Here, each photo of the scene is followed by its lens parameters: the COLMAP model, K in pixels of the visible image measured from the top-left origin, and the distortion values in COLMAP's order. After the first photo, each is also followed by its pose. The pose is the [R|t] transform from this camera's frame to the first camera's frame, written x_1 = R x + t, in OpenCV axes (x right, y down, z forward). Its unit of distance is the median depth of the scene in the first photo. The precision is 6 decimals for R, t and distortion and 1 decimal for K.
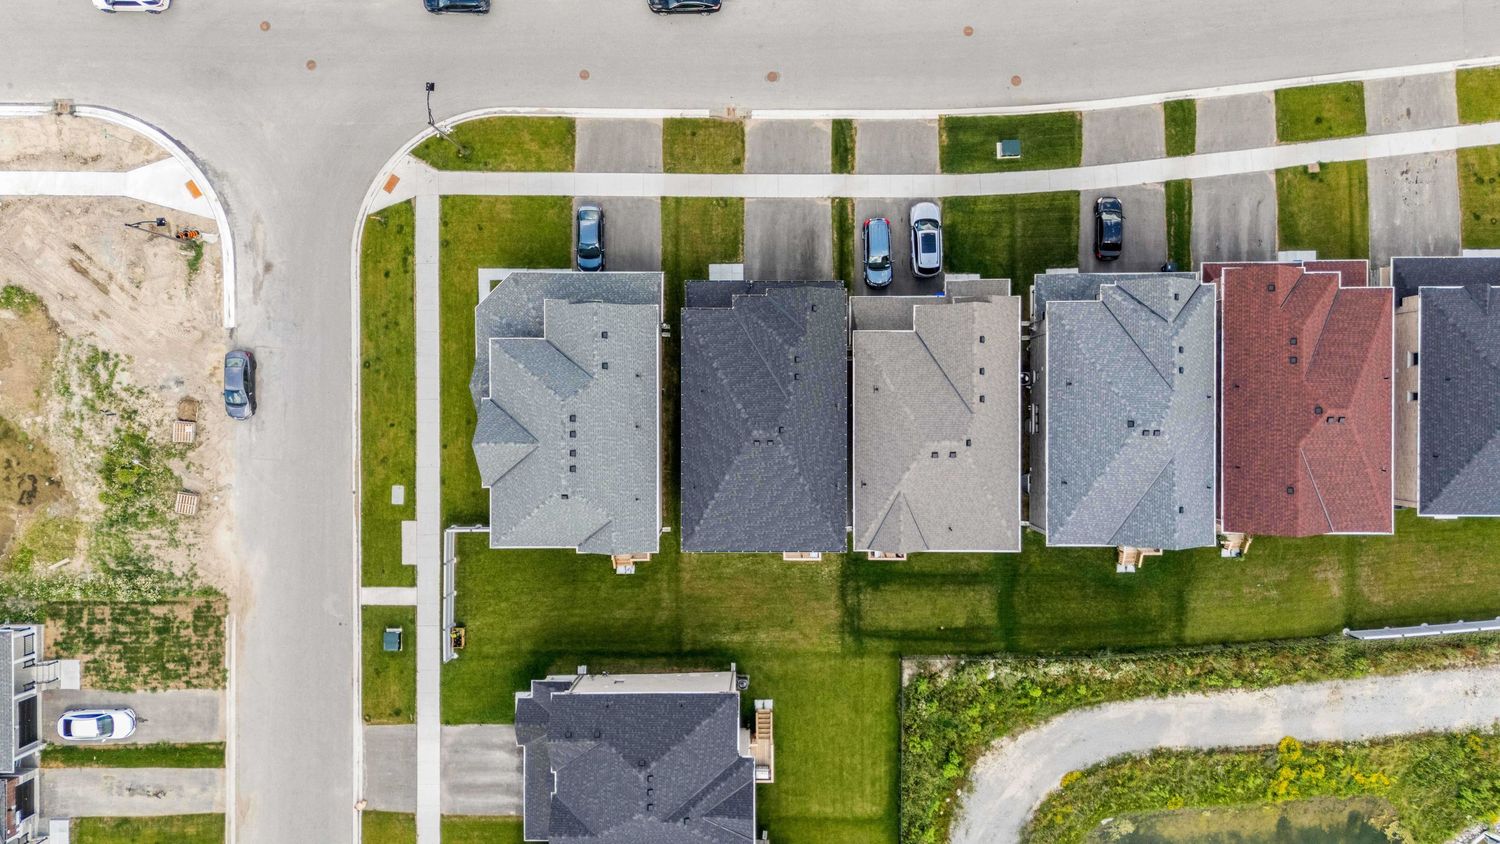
lens RADIAL K [[1104.0, 0, 752.8], [0, 1104.0, 420.7], [0, 0, 1]] dist [0.093280, -0.095545]
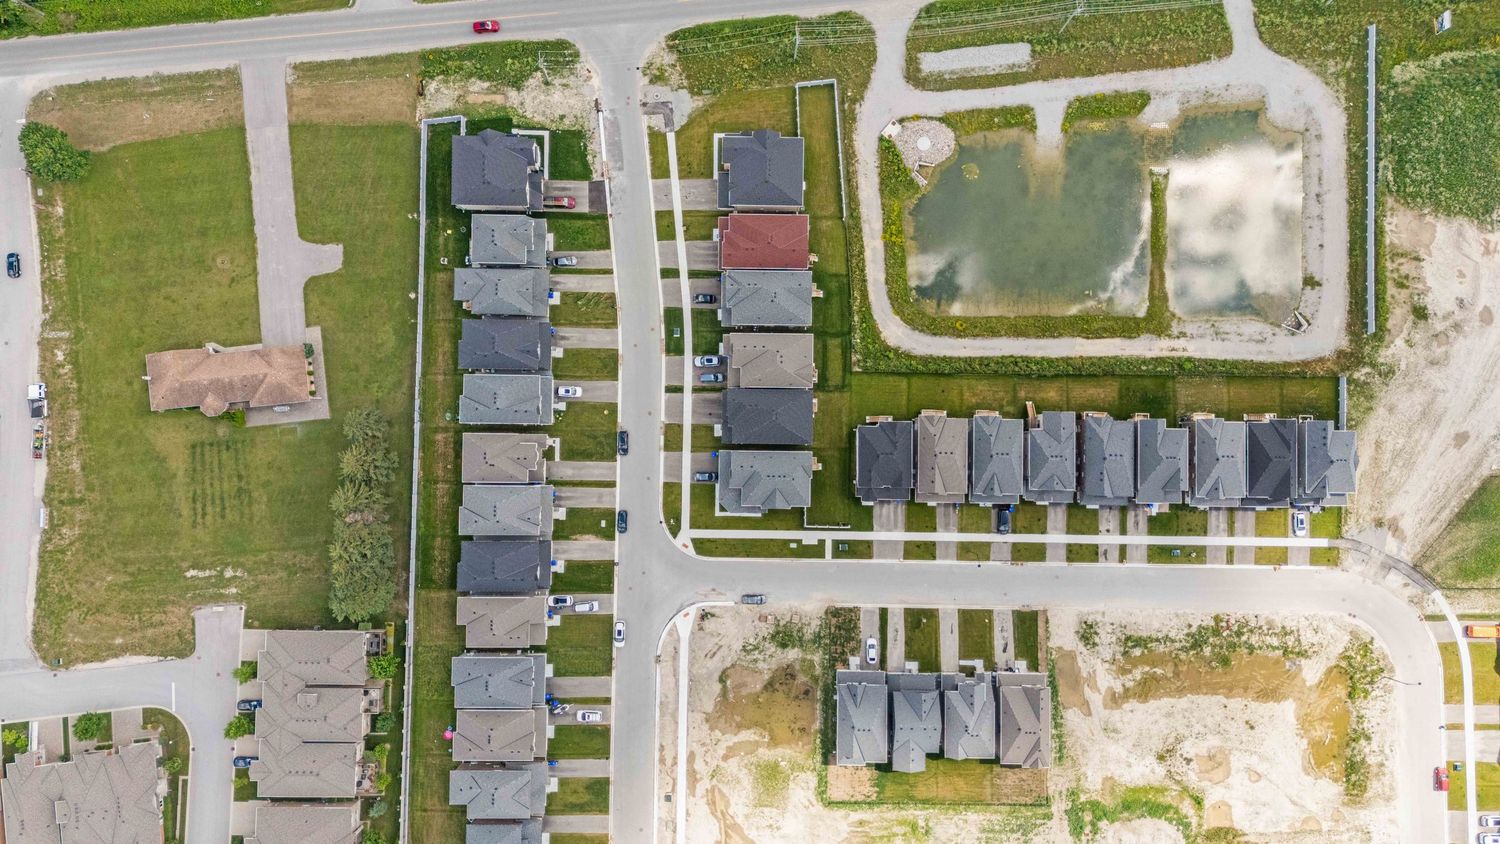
lens RADIAL K [[1102.4, 0, 751.9], [0, 1102.4, 420.9], [0, 0, 1]] dist [0.075081, -0.068686]
pose [[0.013076, -0.998961, 0.043657, -0.123160], [0.999913, 0.013001, -0.001999, -0.038843], [0.001429, 0.043679, 0.999045, -1.858638]]
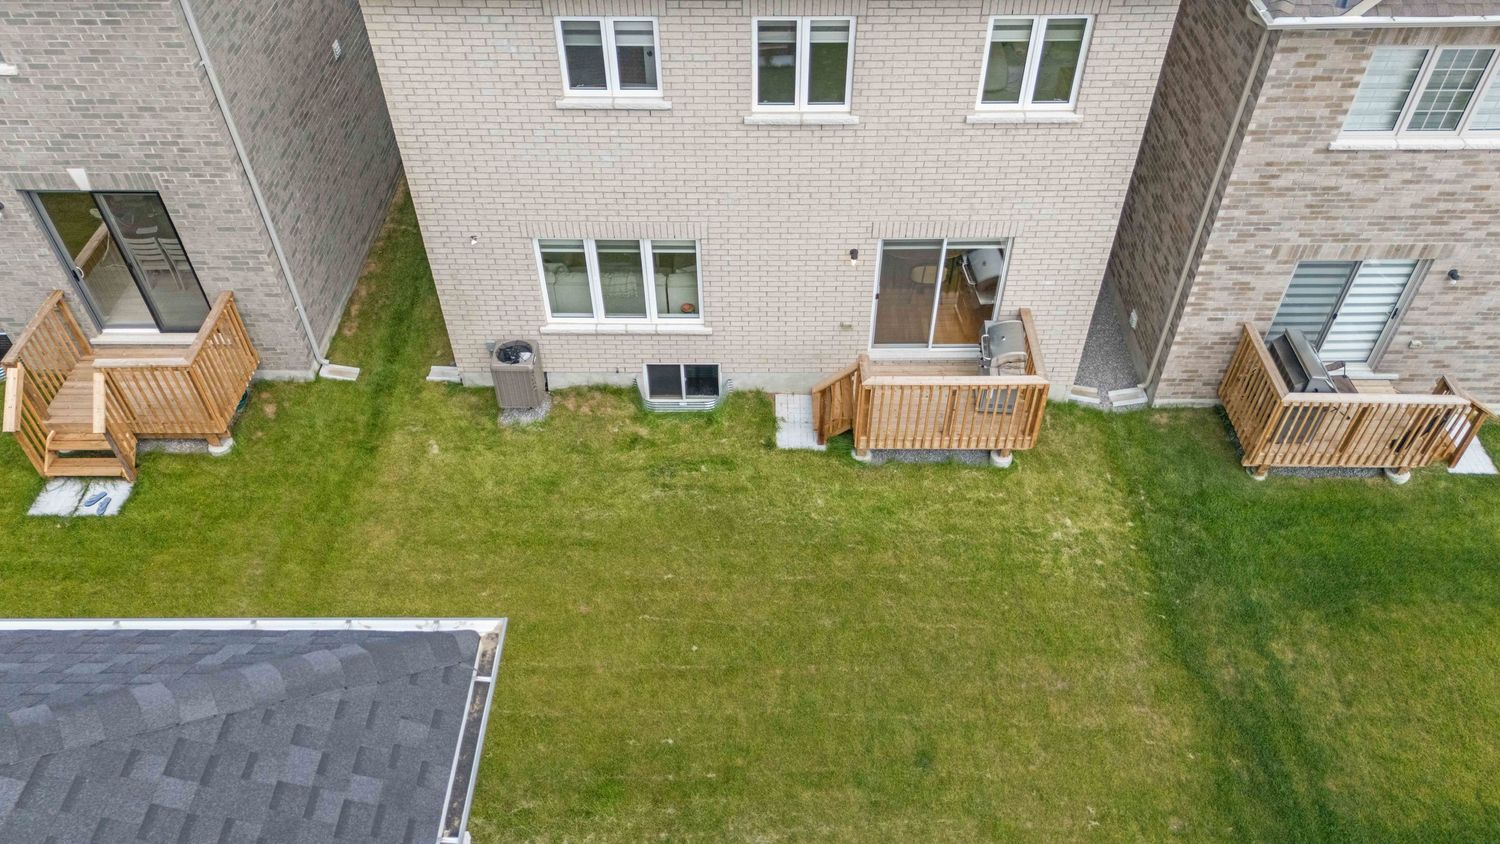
lens RADIAL K [[1100.4, 0, 756.4], [0, 1100.4, 419.7], [0, 0, 1]] dist [0.060057, -0.052879]
pose [[0.999917, 0.011836, 0.005087, 0.007142], [-0.004585, 0.695942, -0.718083, 0.268707], [-0.012039, 0.718000, 0.695939, 0.841165]]
